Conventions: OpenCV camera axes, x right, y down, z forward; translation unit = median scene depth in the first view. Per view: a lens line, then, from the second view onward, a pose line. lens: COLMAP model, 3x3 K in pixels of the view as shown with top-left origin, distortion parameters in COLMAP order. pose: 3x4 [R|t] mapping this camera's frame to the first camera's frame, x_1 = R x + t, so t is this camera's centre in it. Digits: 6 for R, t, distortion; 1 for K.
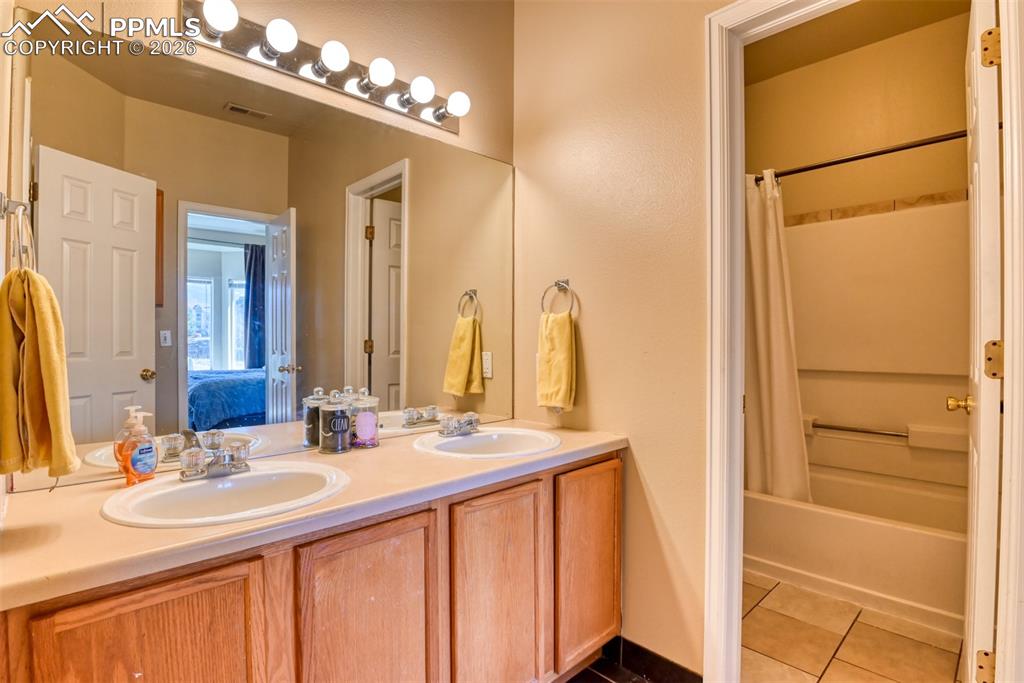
lens RADIAL K [[501.0, 0, 514.3], [0, 501.0, 344.2], [0, 0, 1]] dist [-0.027229, -0.001208]
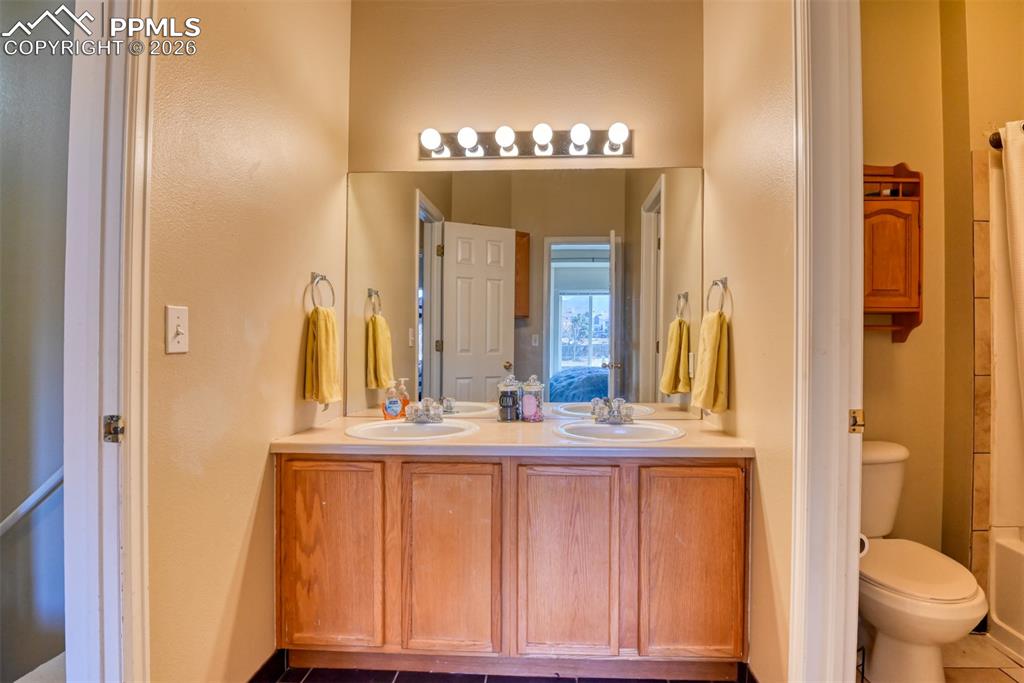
lens RADIAL K [[503.2, 0, 532.8], [0, 503.2, 340.8], [0, 0, 1]] dist [-0.012556, -0.000227]
pose [[0.690202, -0.001218, -0.723615, 0.668047], [-0.007691, 0.999930, -0.009018, 0.004271], [0.723576, 0.011790, 0.690144, 0.082877]]
